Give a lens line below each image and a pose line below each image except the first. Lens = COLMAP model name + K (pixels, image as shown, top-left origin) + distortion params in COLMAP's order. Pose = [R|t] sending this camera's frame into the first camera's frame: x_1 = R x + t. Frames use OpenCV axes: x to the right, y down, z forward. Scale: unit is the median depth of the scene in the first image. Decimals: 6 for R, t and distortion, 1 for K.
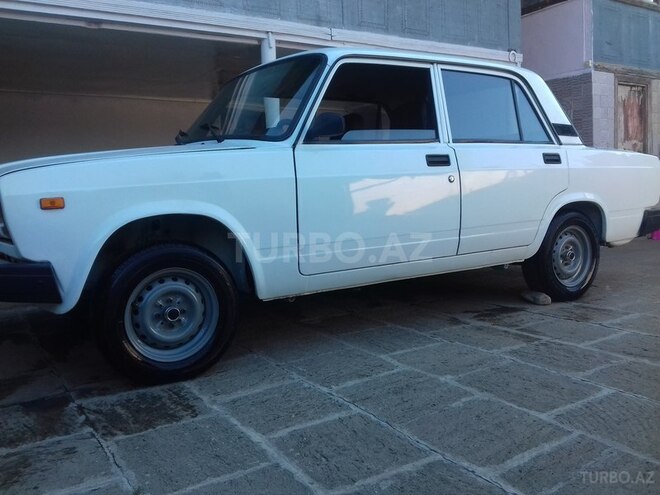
lens RADIAL K [[605.7, 0, 331.2], [0, 605.7, 225.4], [0, 0, 1]] dist [0.095191, -0.171745]
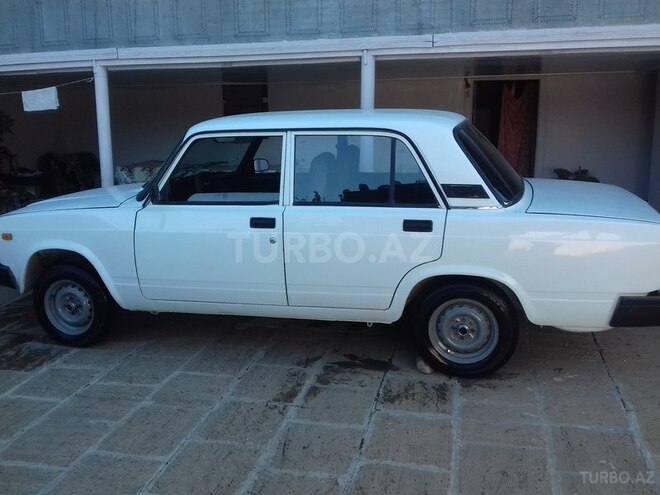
lens RADIAL K [[605.7, 0, 331.2], [0, 605.7, 225.4], [0, 0, 1]] dist [0.095191, -0.171745]
pose [[0.685934, 0.151023, -0.711819, 1.238984], [-0.048270, 0.985514, 0.162577, -0.338767], [0.726061, -0.077158, 0.683288, 0.366942]]
